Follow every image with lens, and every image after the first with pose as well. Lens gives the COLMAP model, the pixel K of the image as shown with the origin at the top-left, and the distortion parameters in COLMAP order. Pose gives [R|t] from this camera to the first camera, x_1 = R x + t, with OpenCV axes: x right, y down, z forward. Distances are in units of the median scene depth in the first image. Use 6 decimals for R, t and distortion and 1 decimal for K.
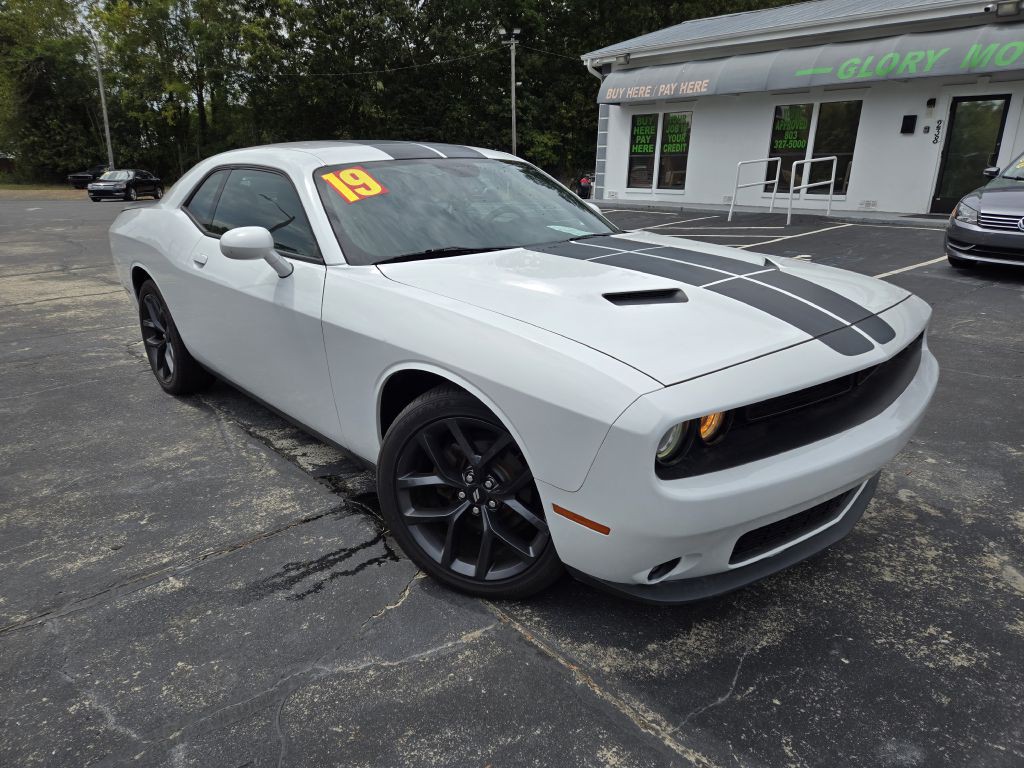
lens RADIAL K [[680.6, 0, 517.6], [0, 680.6, 379.3], [0, 0, 1]] dist [0.070853, -0.056118]
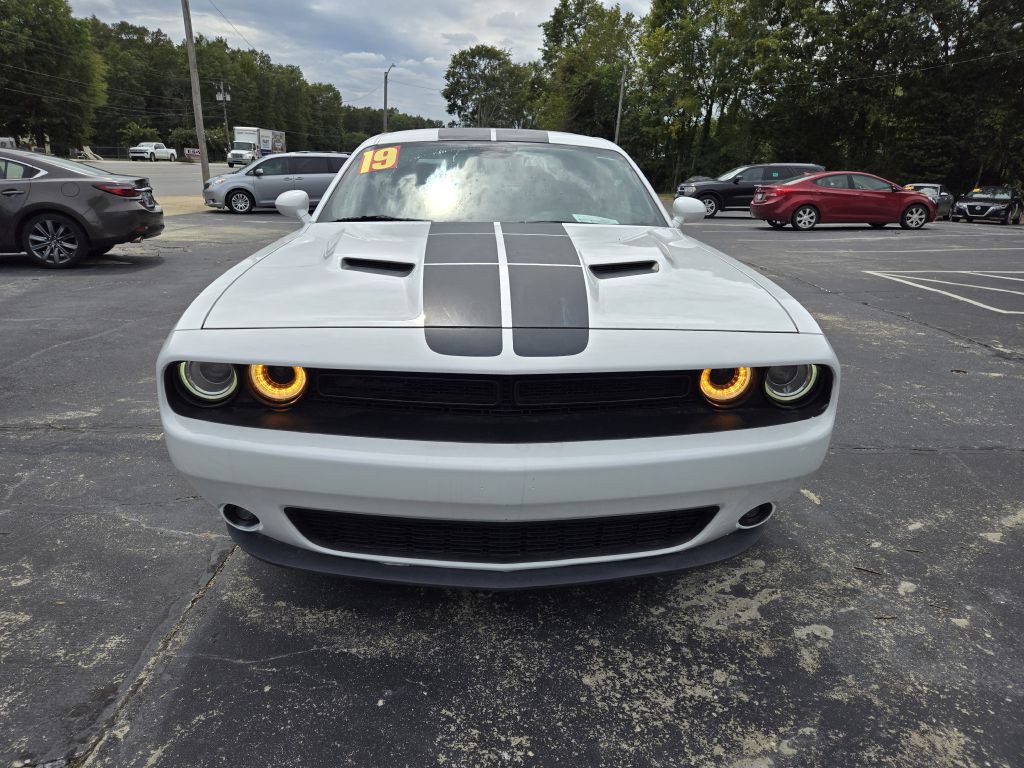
lens RADIAL K [[680.6, 0, 510.4], [0, 680.6, 378.7], [0, 0, 1]] dist [0.070853, -0.056118]
pose [[0.765185, 0.216358, -0.606368, 0.704448], [-0.227214, 0.971989, 0.060091, -0.049225], [0.602384, 0.091794, 0.792911, 0.262541]]
